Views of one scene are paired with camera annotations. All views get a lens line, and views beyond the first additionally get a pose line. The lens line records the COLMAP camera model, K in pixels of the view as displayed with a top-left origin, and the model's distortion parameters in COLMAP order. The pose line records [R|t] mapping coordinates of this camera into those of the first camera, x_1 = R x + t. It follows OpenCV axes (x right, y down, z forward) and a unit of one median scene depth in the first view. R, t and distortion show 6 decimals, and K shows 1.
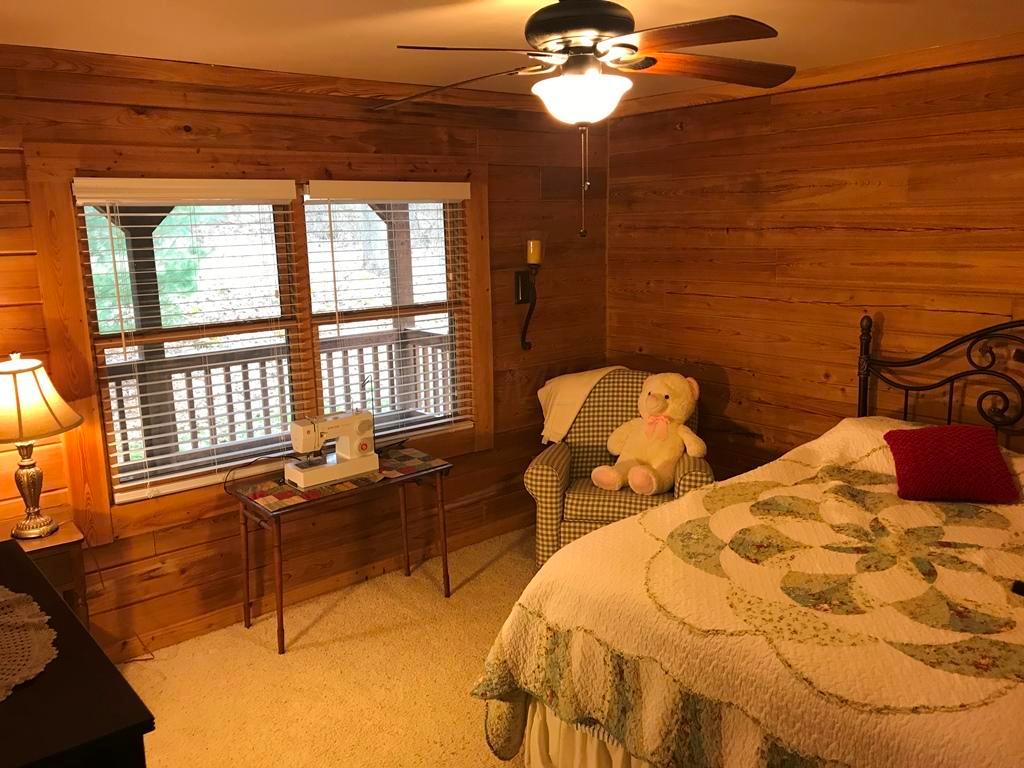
lens RADIAL K [[846.7, 0, 510.2], [0, 846.7, 385.5], [0, 0, 1]] dist [0.017384, 0.004527]
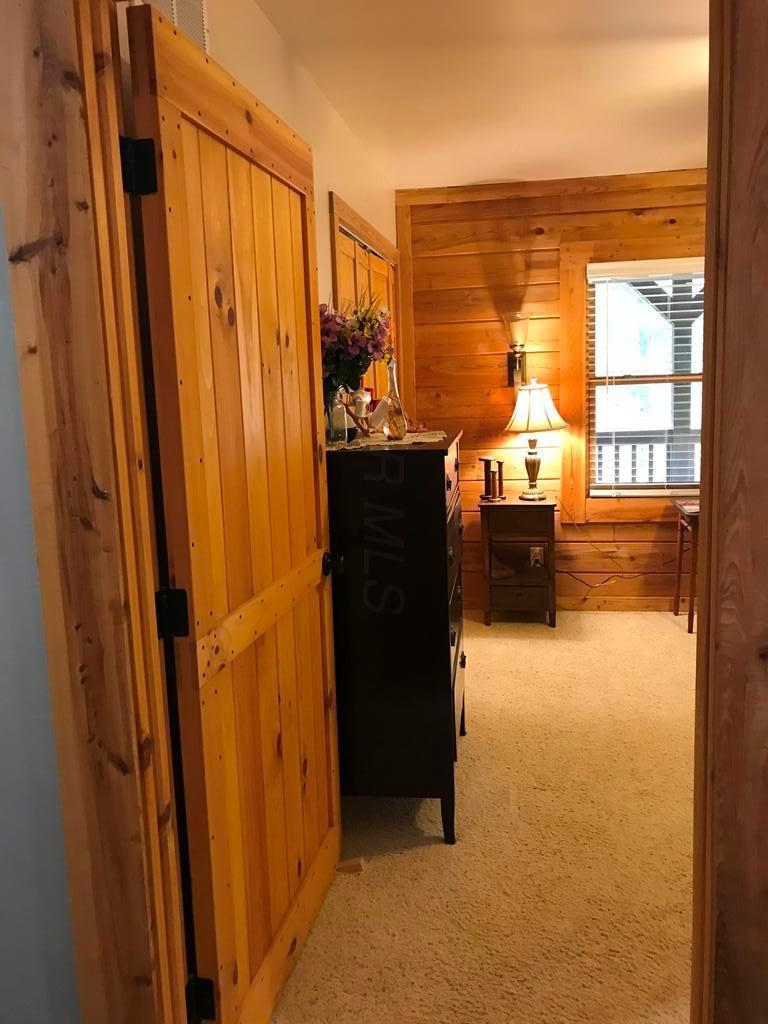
lens RADIAL K [[846.7, 0, 383.6], [0, 846.7, 510.3], [0, 0, 1]] dist [0.017384, 0.004527]
pose [[0.669014, 0.116271, -0.734099, 0.372242], [-0.123577, 0.991341, 0.044393, 0.153604], [0.732905, 0.061018, 0.677590, -0.221791]]
